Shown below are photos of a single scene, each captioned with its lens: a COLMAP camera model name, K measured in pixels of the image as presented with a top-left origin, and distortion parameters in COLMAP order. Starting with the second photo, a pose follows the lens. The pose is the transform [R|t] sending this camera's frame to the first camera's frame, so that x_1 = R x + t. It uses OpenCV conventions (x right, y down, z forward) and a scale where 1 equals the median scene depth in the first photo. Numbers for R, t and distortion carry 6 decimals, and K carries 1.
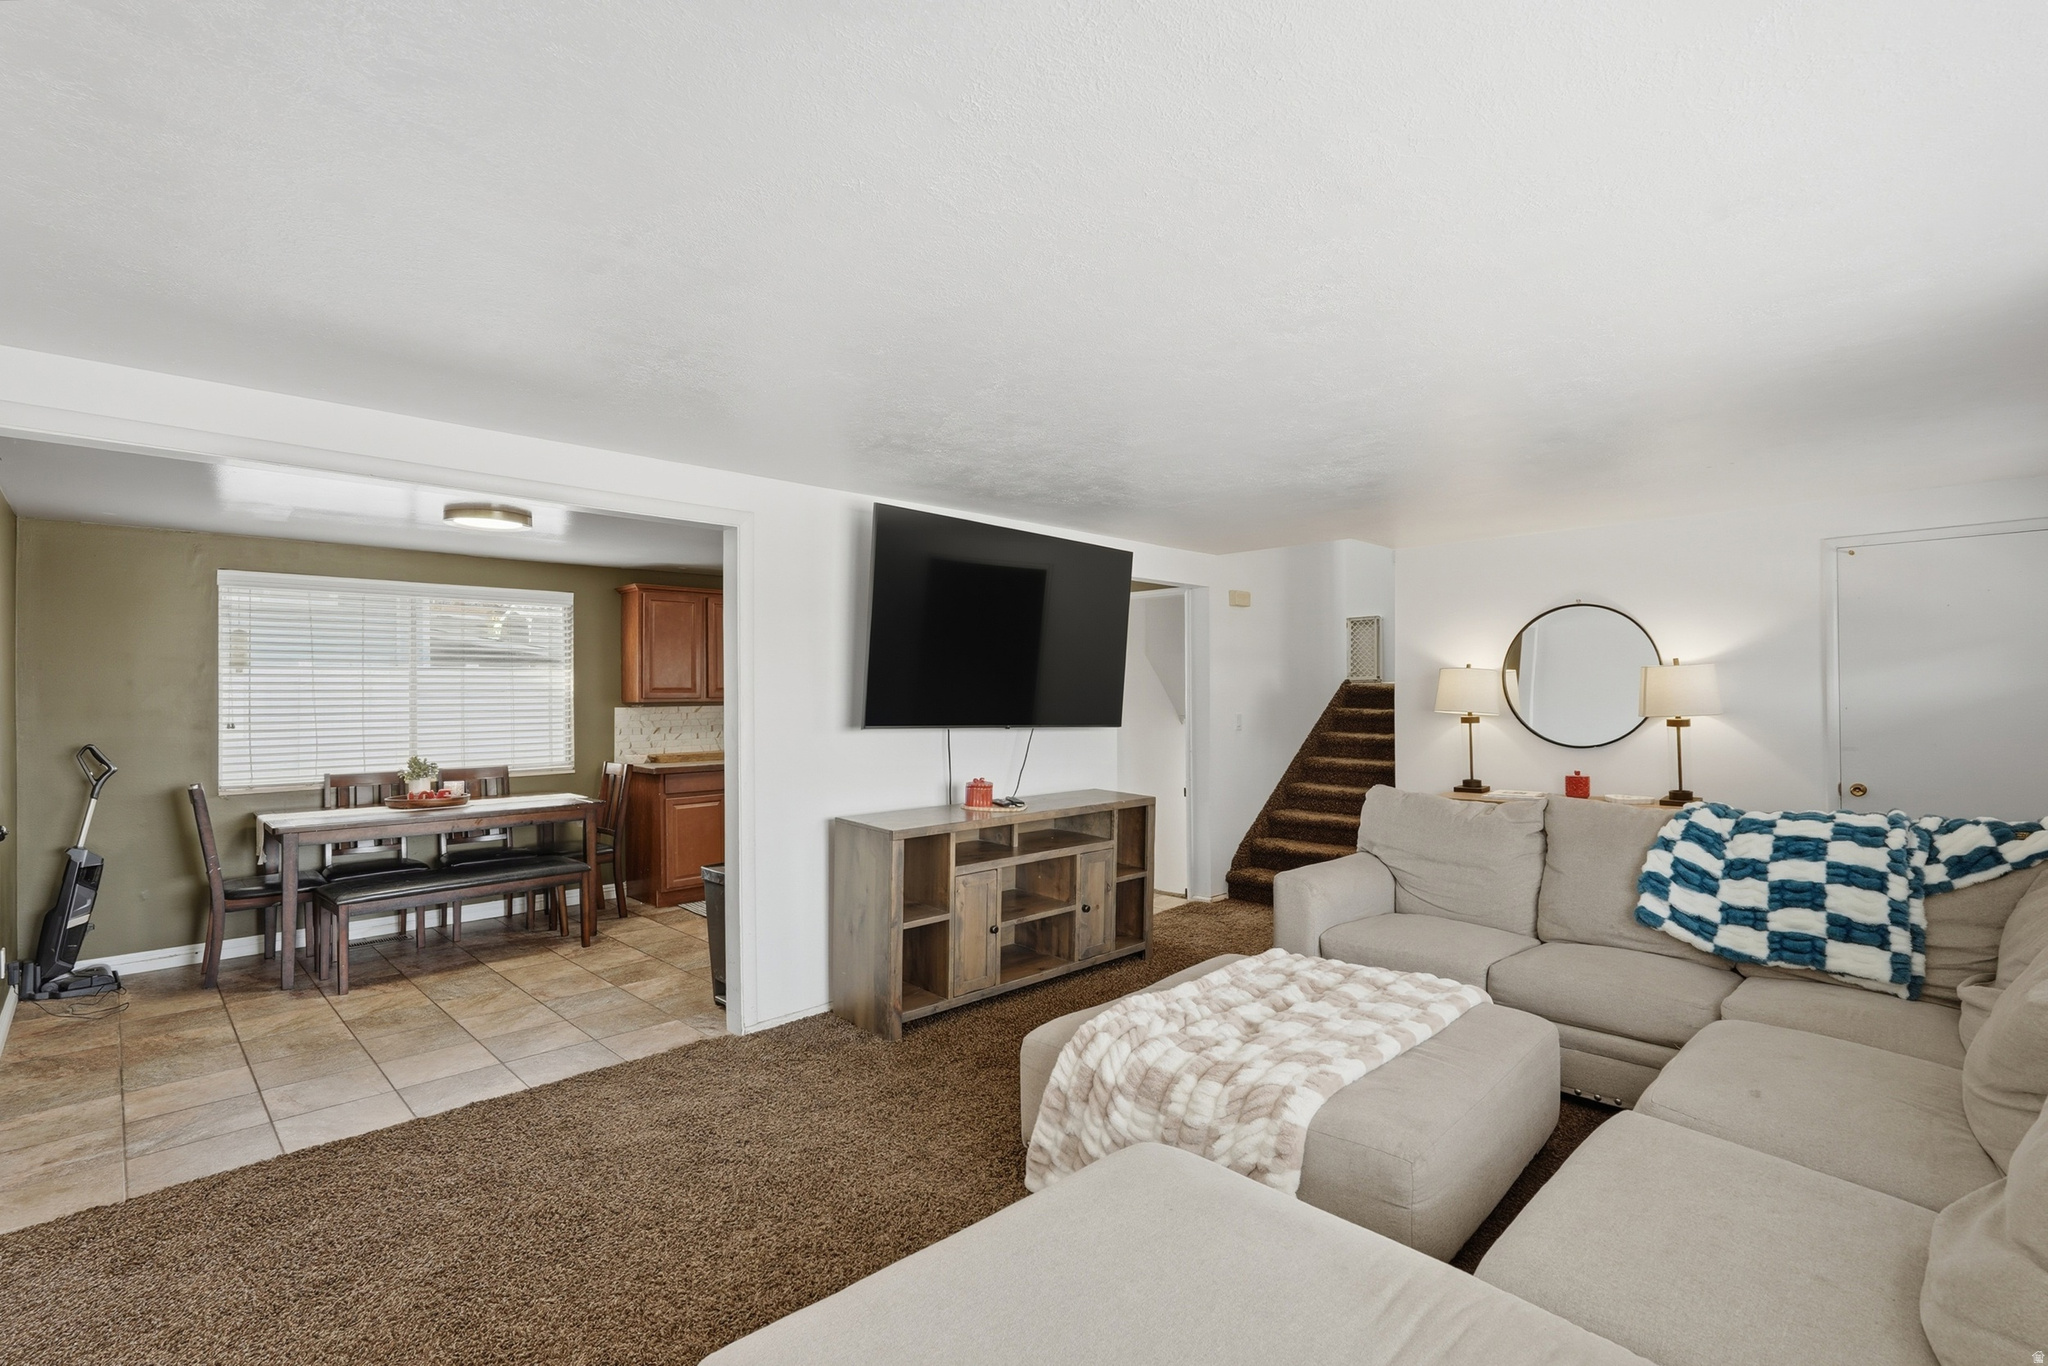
lens RADIAL K [[942.0, 0, 1024.0], [0, 942.0, 683.0], [0, 0, 1]] dist [-0.000470, 0.000086]
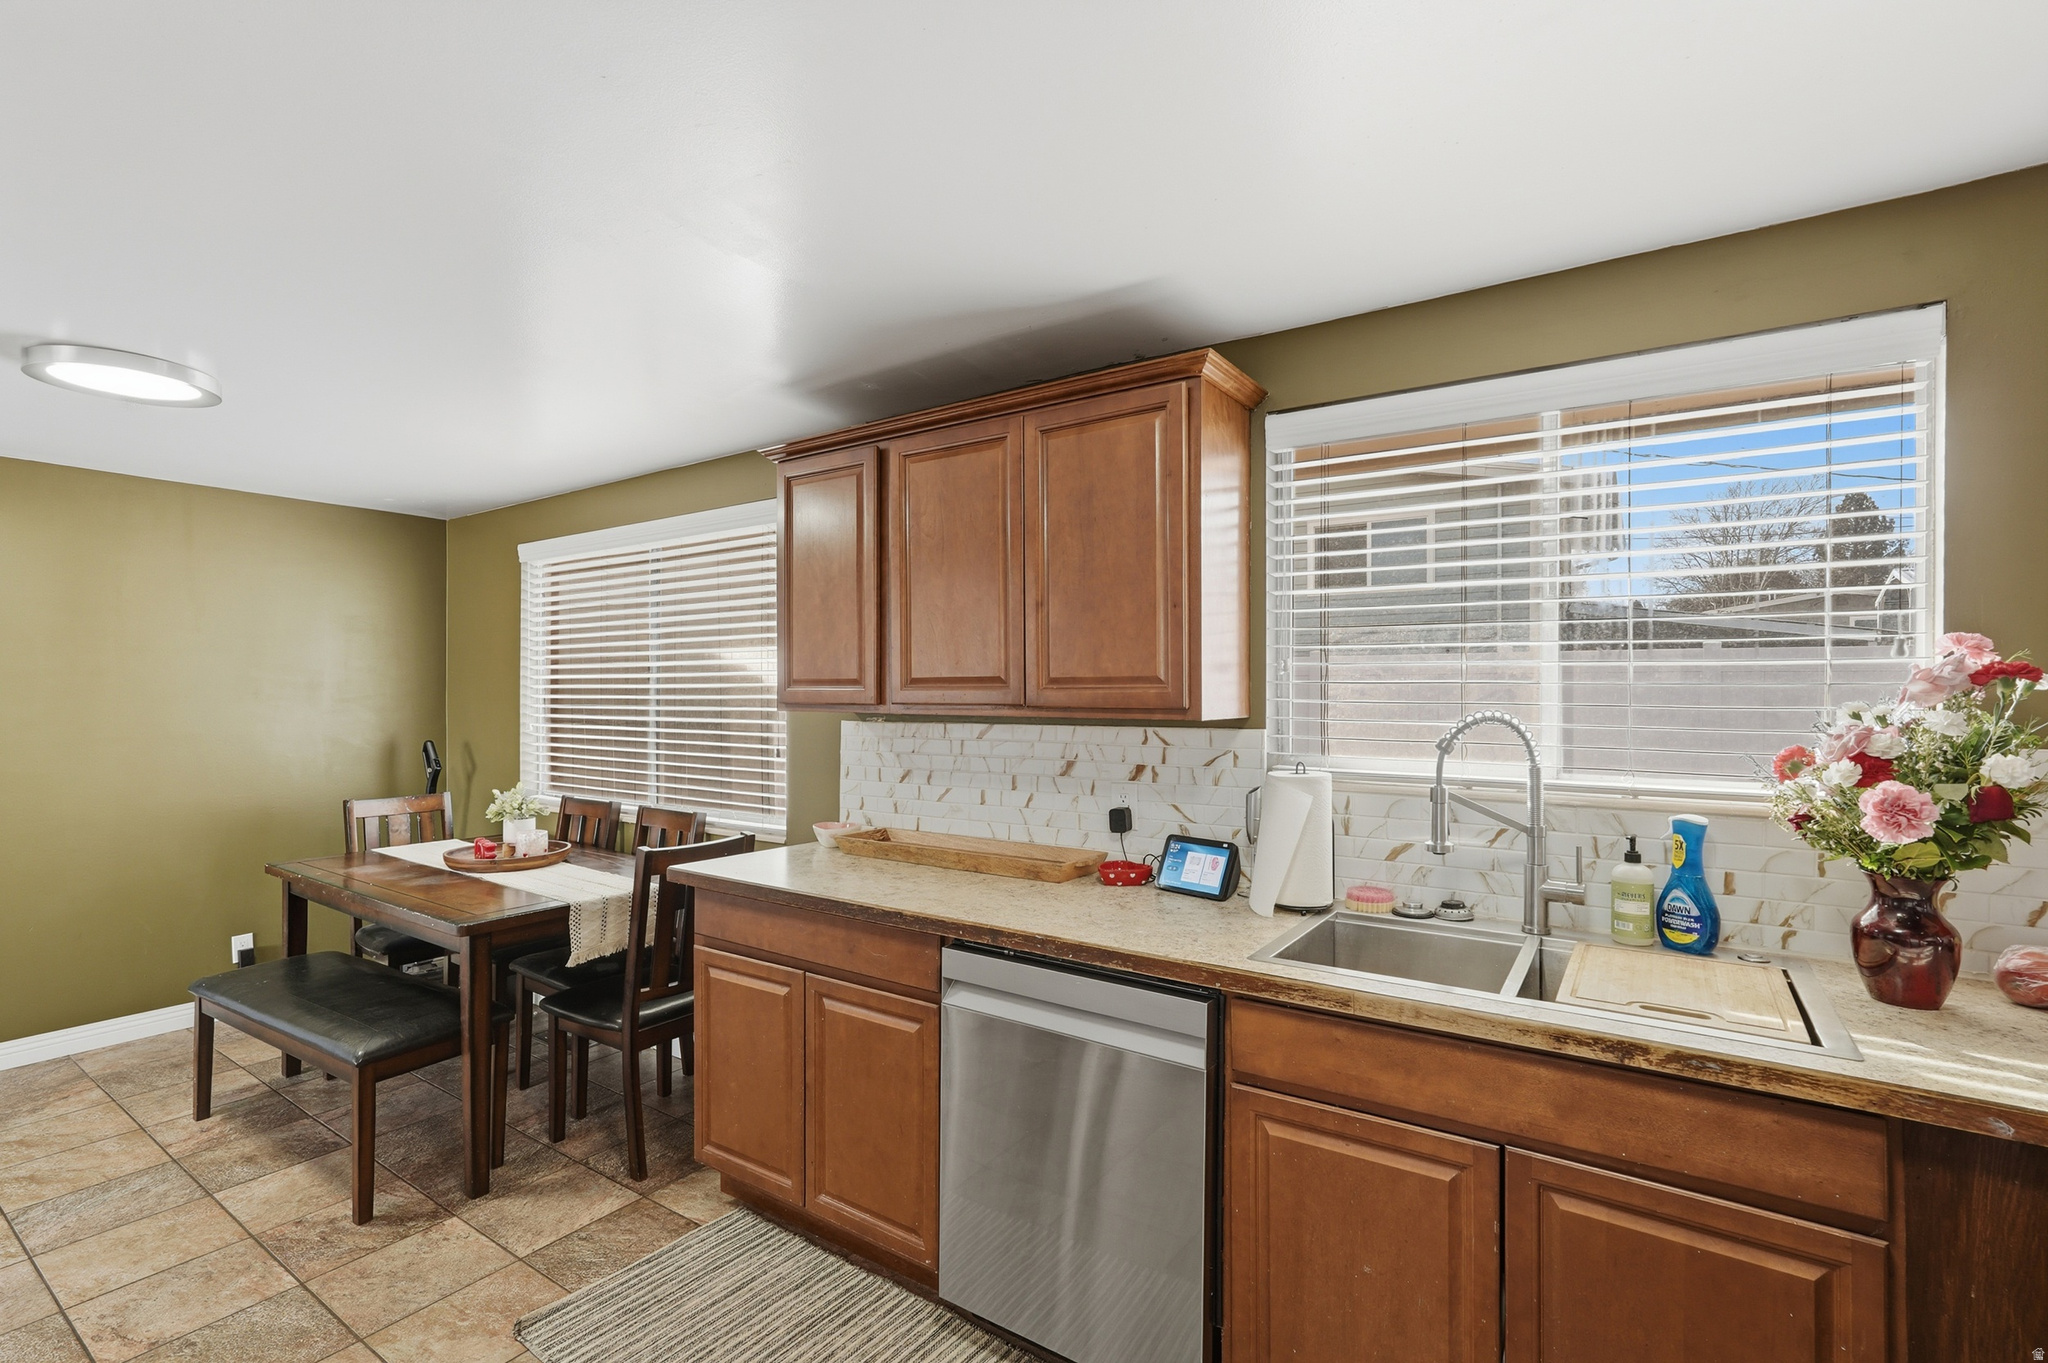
lens RADIAL K [[916.2, 0, 1029.7], [0, 916.2, 688.2], [0, 0, 1]] dist [-0.012262, 0.008226]
pose [[0.203391, 0.003439, -0.979092, 0.055803], [0.007636, 0.999958, 0.005099, 0.009796], [0.979068, -0.008514, 0.203356, 1.244553]]
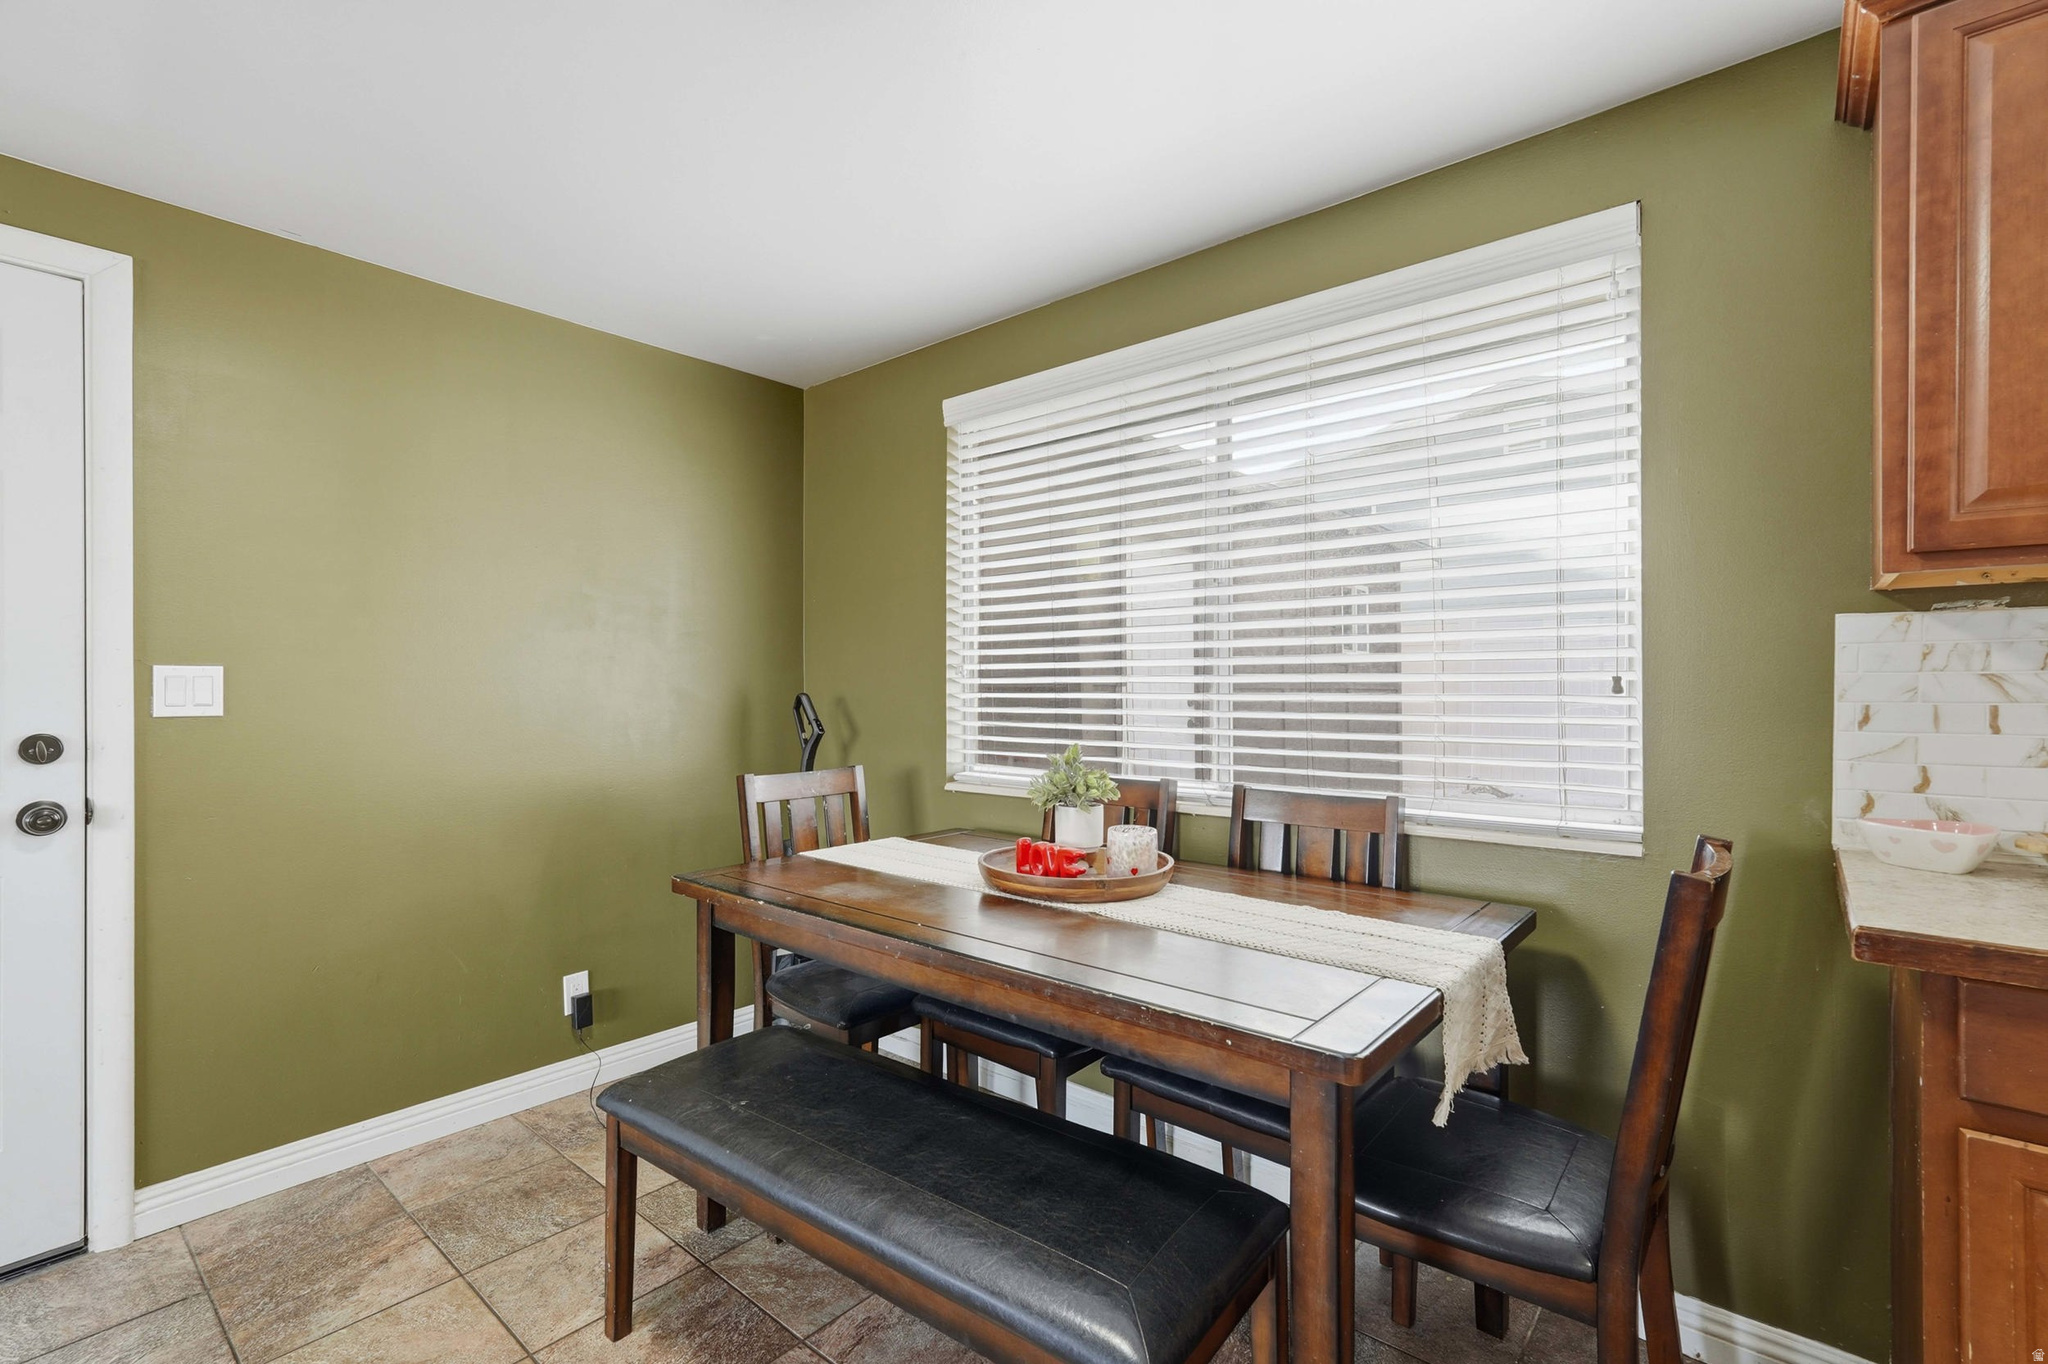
lens RADIAL K [[917.3, 0, 1034.7], [0, 917.3, 688.9], [0, 0, 1]] dist [-0.000620, 0.000863]
pose [[0.102713, 0.008501, -0.994675, -0.278341], [0.010705, 0.999896, 0.009651, 0.050668], [0.994653, -0.011639, 0.102611, 0.962603]]
